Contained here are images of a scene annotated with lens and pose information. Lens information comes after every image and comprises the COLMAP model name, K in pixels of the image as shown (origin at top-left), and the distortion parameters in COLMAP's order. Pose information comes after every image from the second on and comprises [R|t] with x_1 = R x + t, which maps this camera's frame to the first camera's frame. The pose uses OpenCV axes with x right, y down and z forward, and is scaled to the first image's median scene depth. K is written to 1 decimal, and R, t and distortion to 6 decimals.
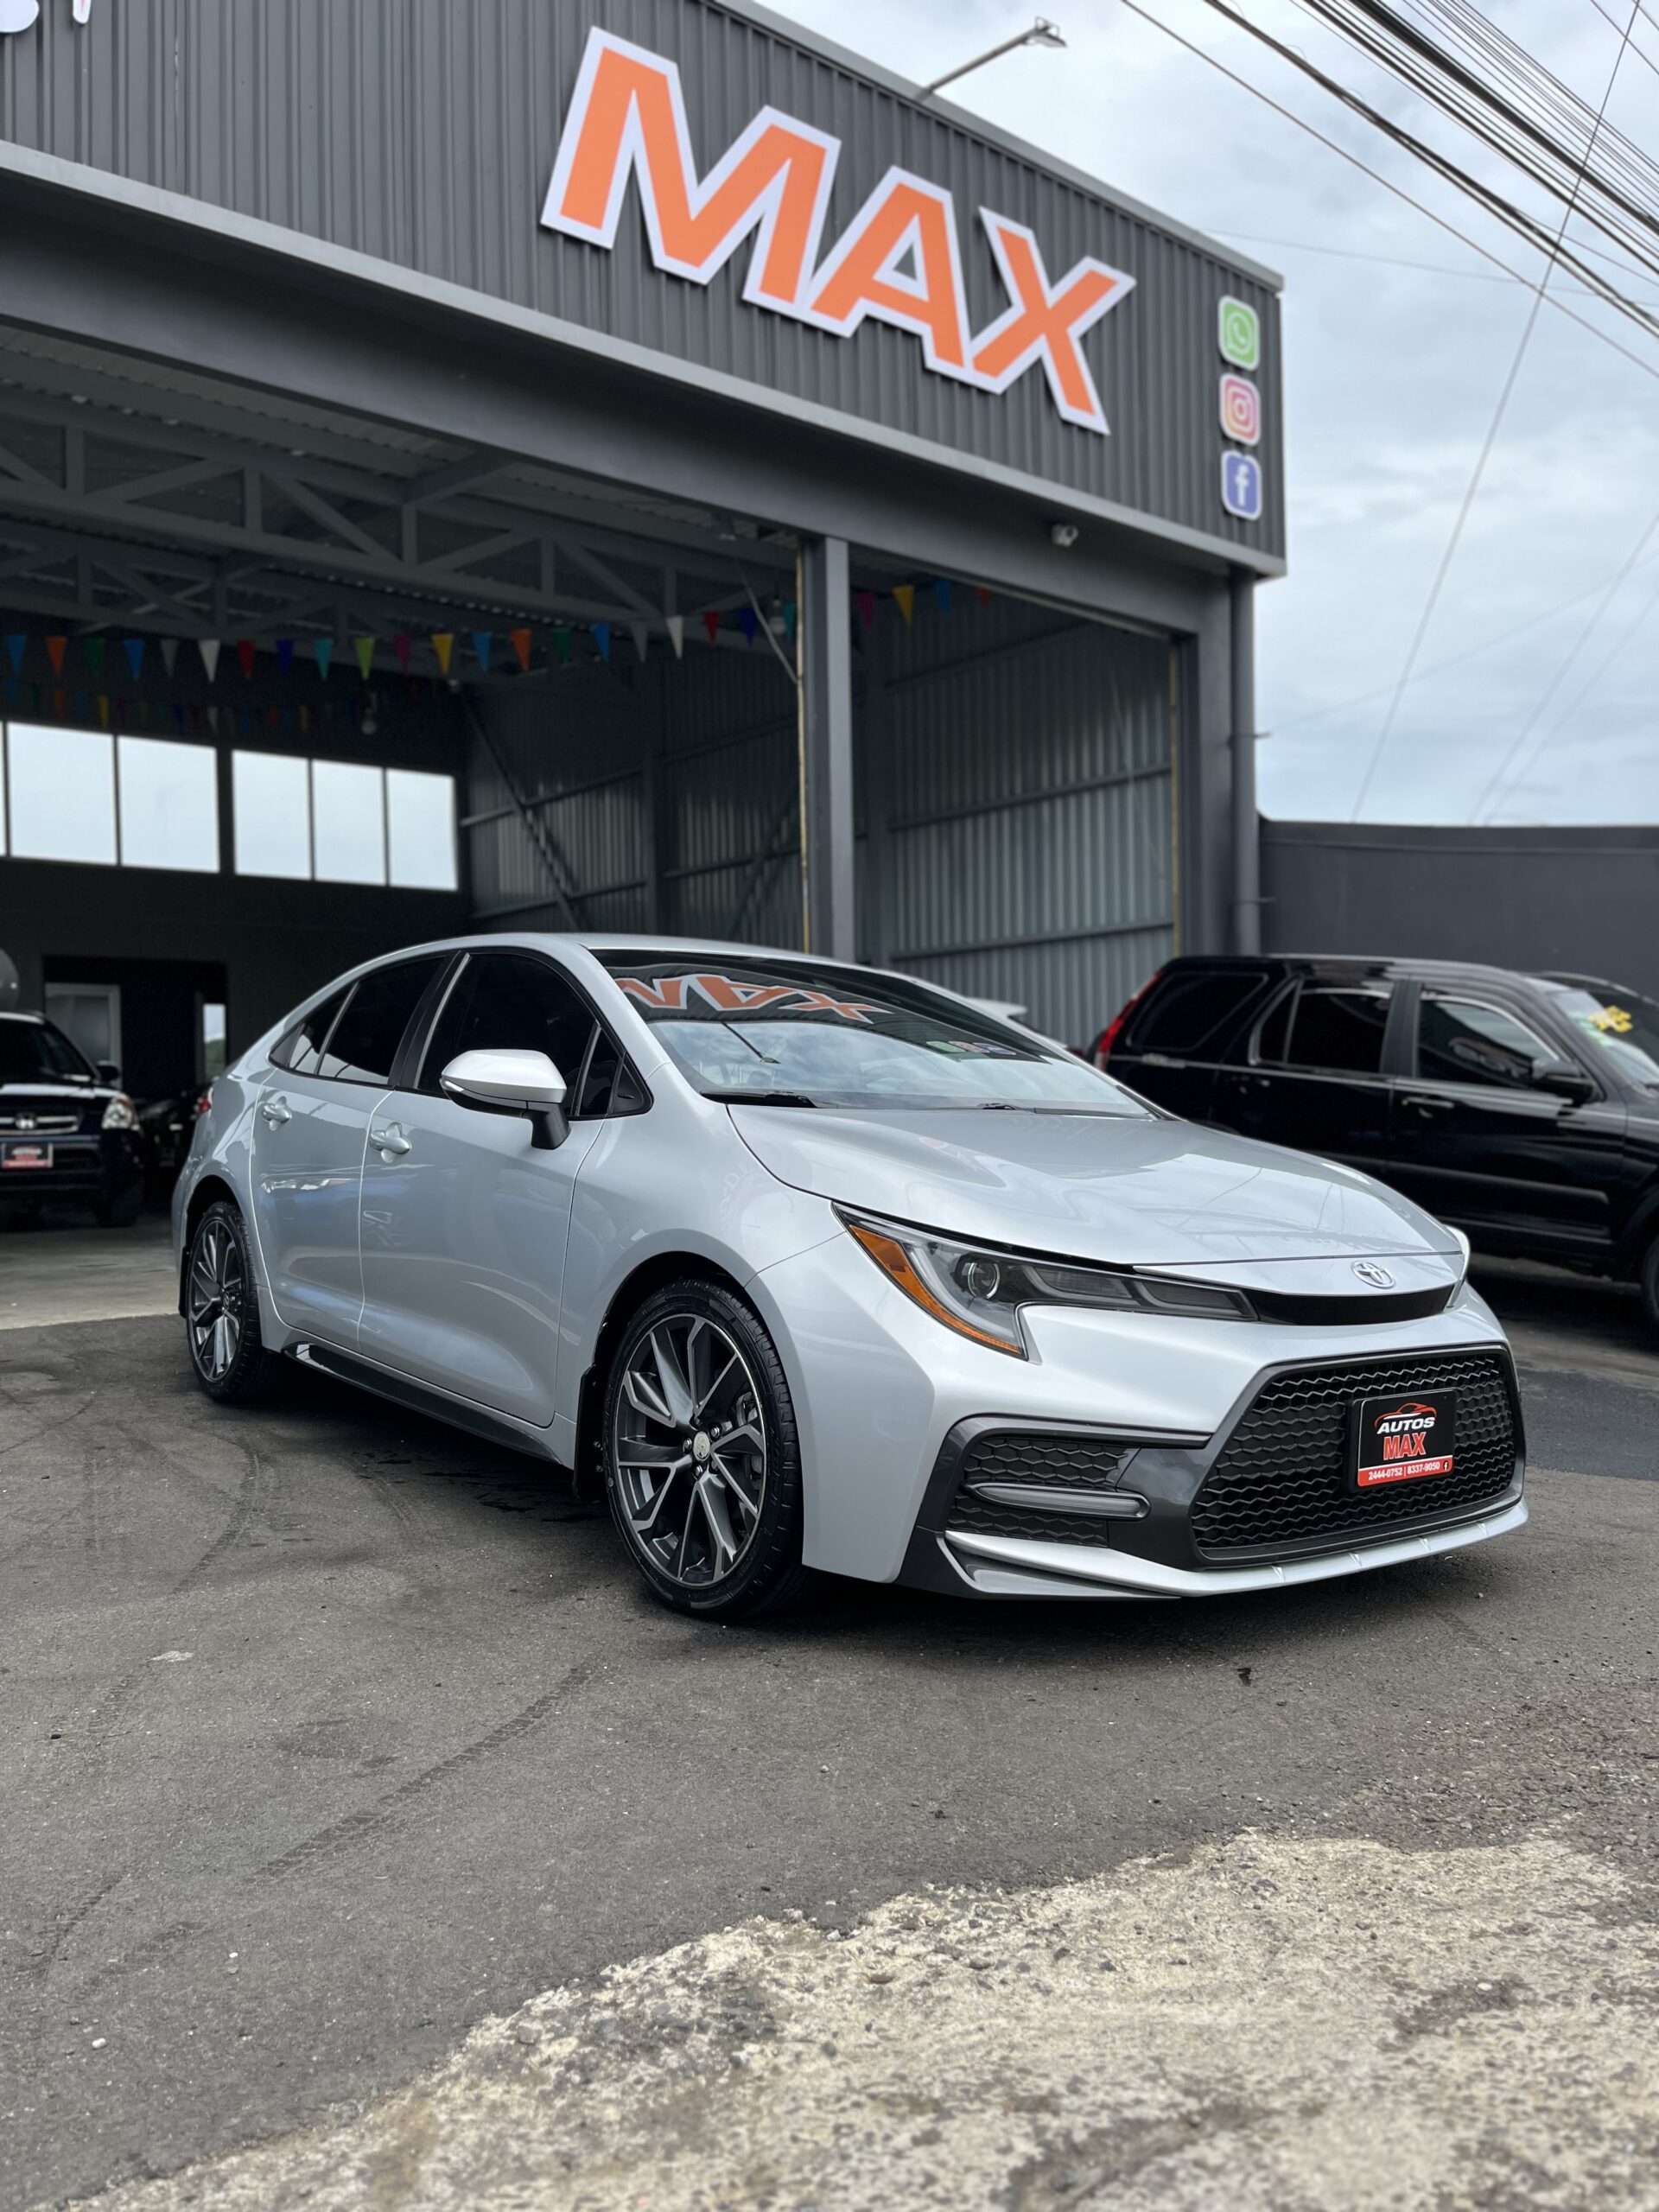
lens RADIAL K [[1693.0, 0, 837.6], [0, 1693.0, 1055.9], [0, 0, 1]] dist [0.081684, -0.123599]
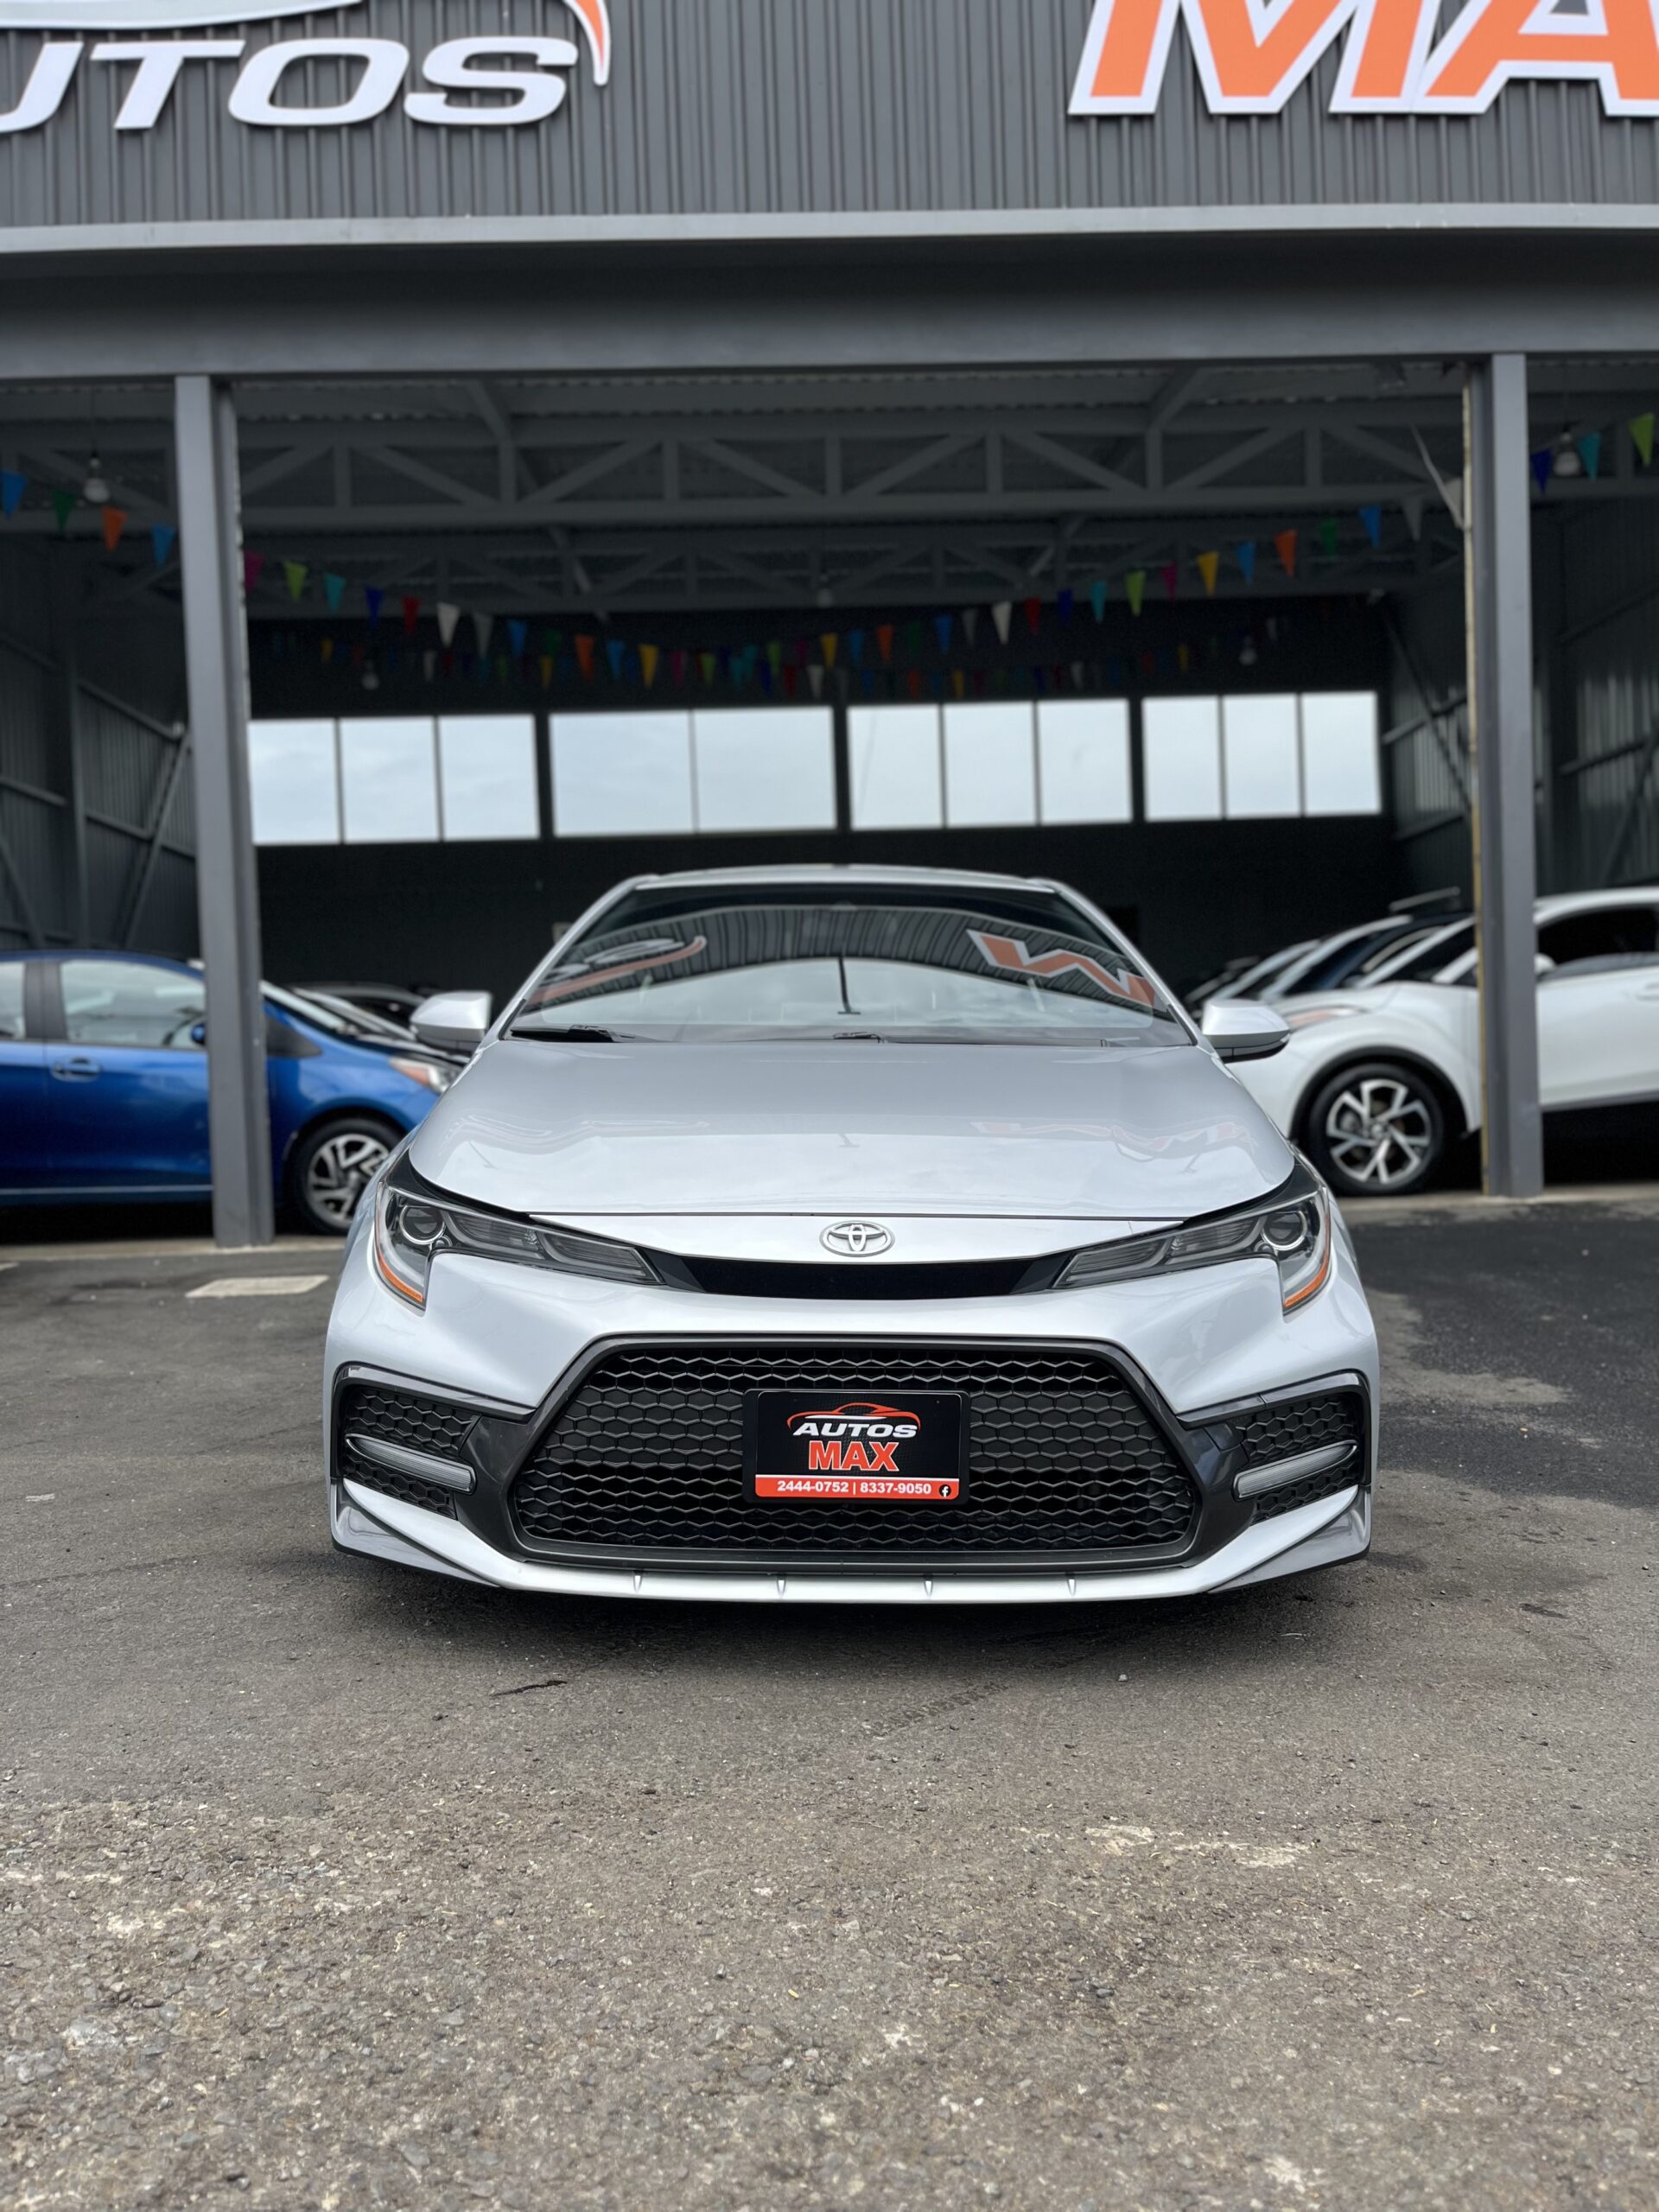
lens RADIAL K [[1693.0, 0, 837.6], [0, 1693.0, 1055.9], [0, 0, 1]] dist [0.081684, -0.123599]
pose [[0.790684, -0.012053, -0.612105, 0.269373], [0.035237, 0.999045, 0.025845, 0.008012], [0.611209, -0.042004, 0.790354, 0.128958]]
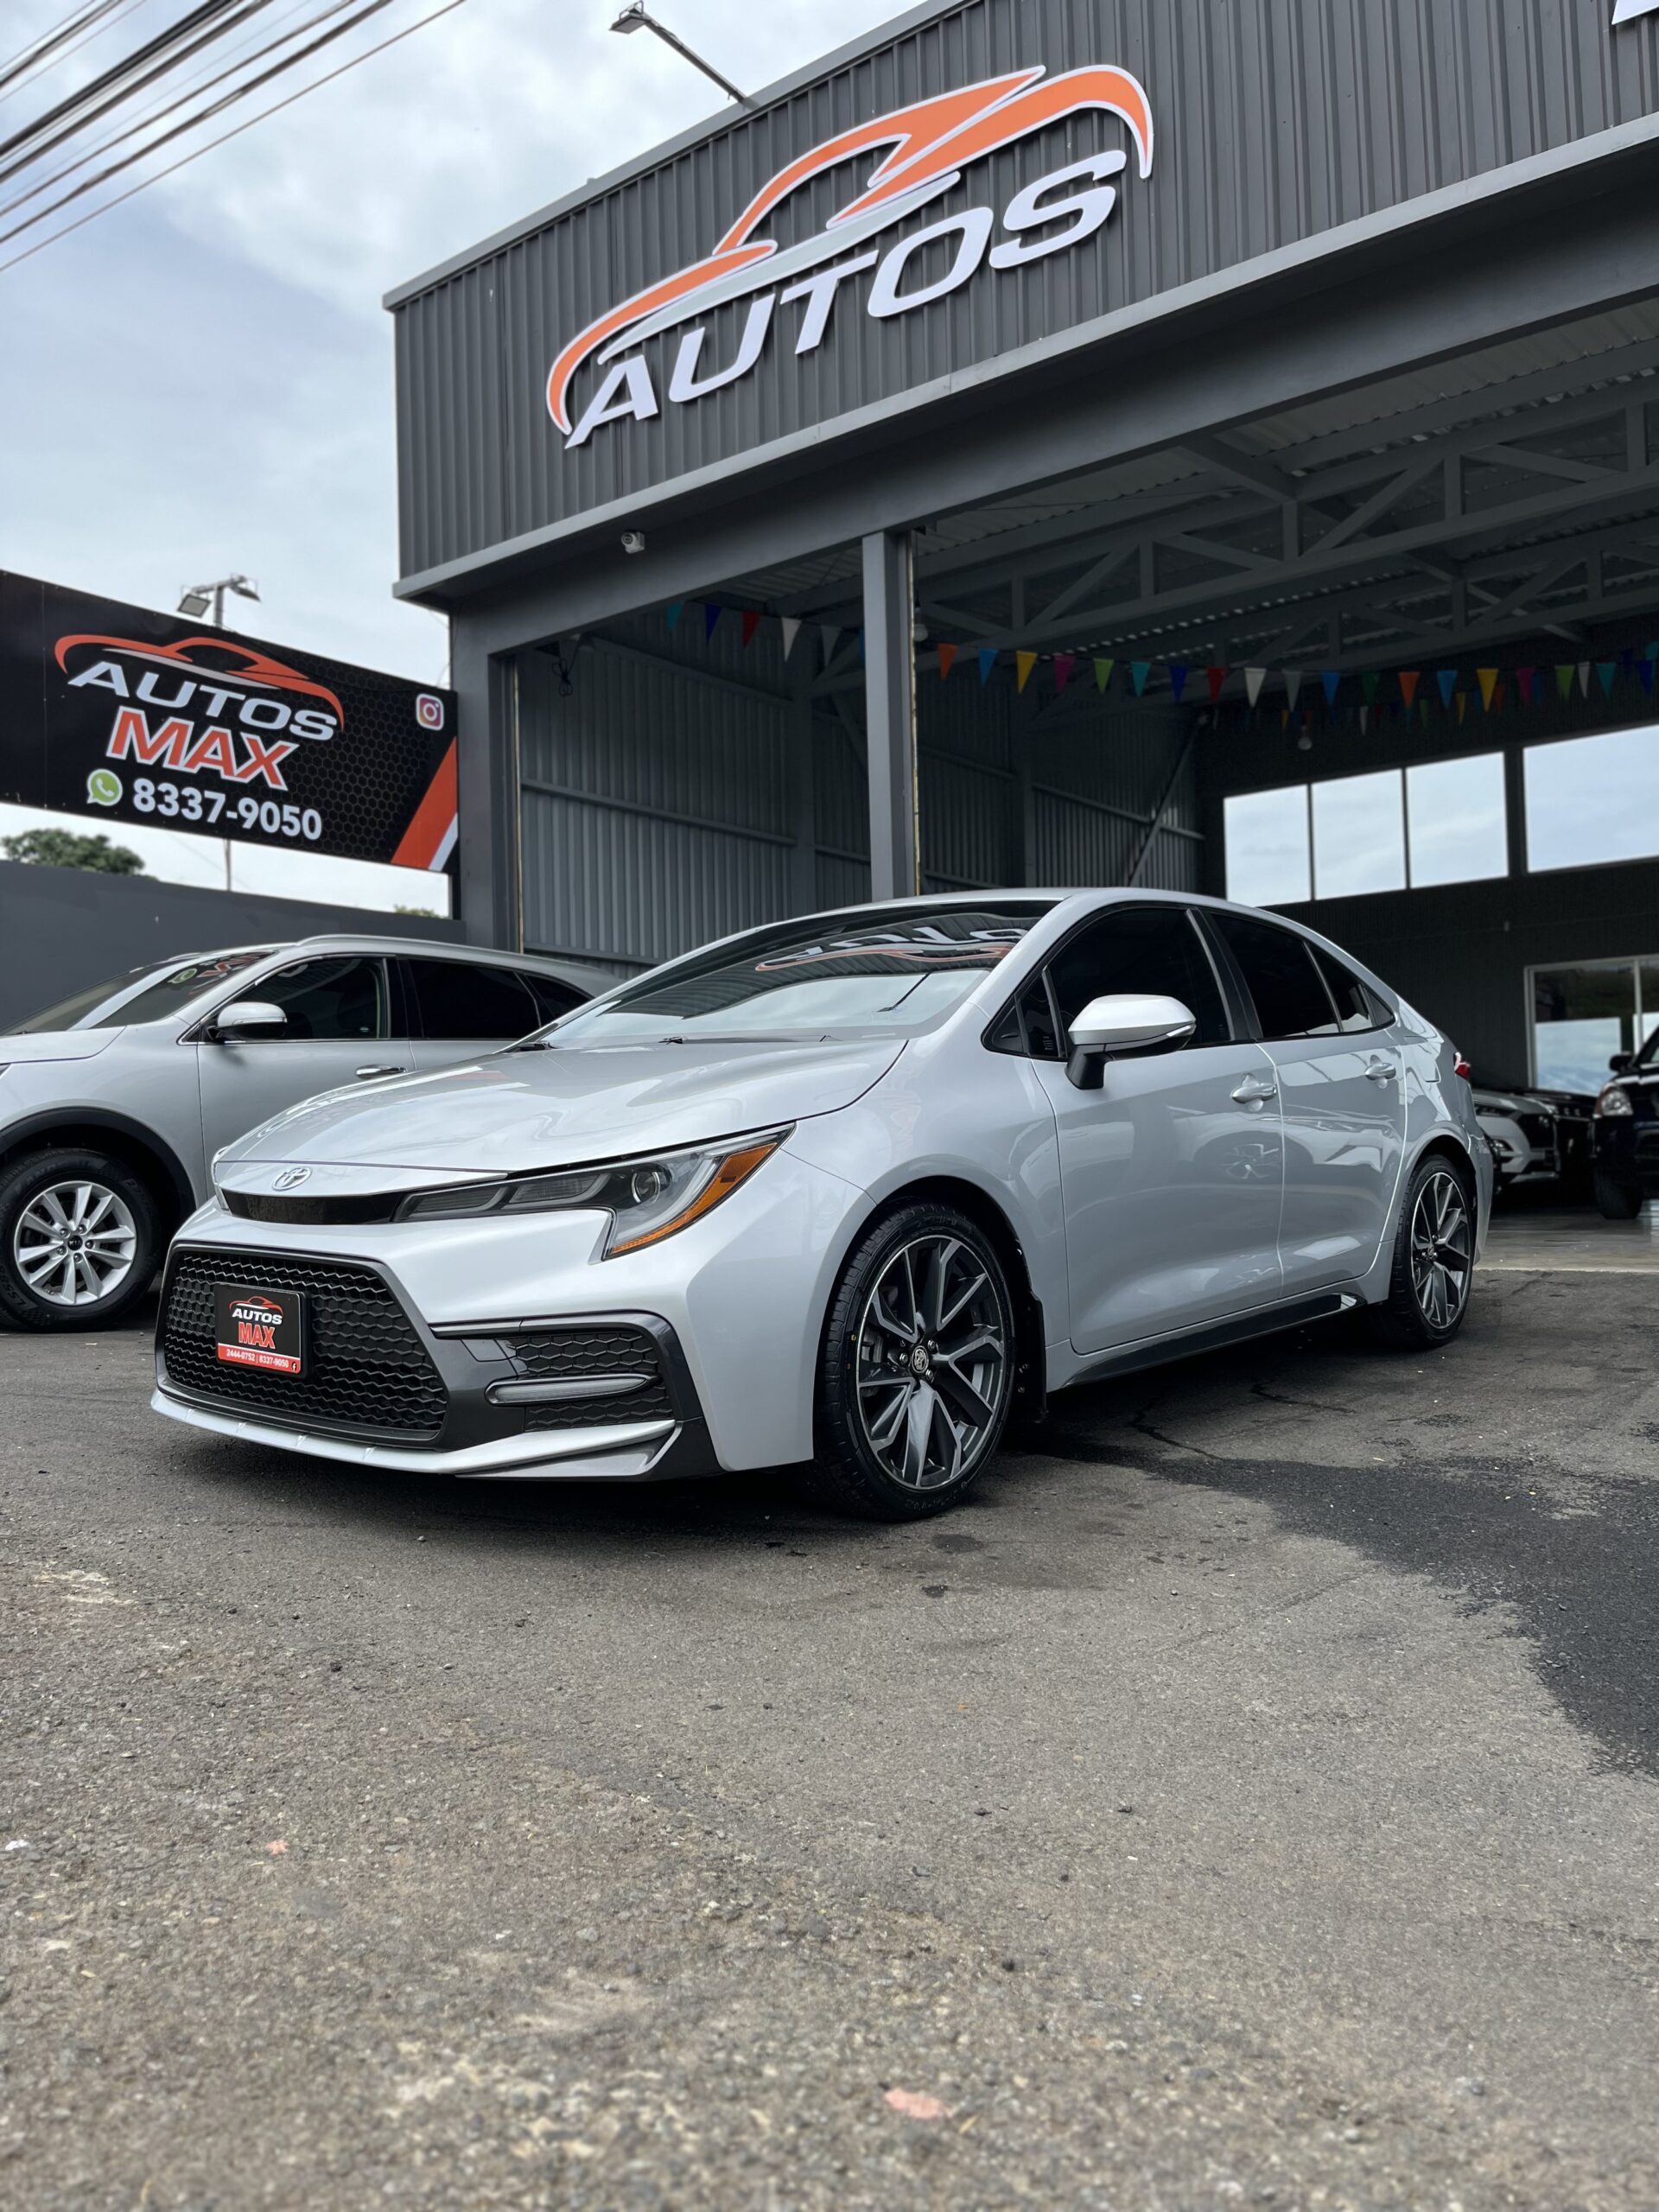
lens RADIAL K [[1693.0, 0, 837.6], [0, 1693.0, 1055.9], [0, 0, 1]] dist [0.081684, -0.123599]
pose [[0.203500, -0.051329, -0.977728, 0.486331], [0.045221, 0.998052, -0.042984, 0.038974], [0.978030, -0.035467, 0.205425, 0.381491]]
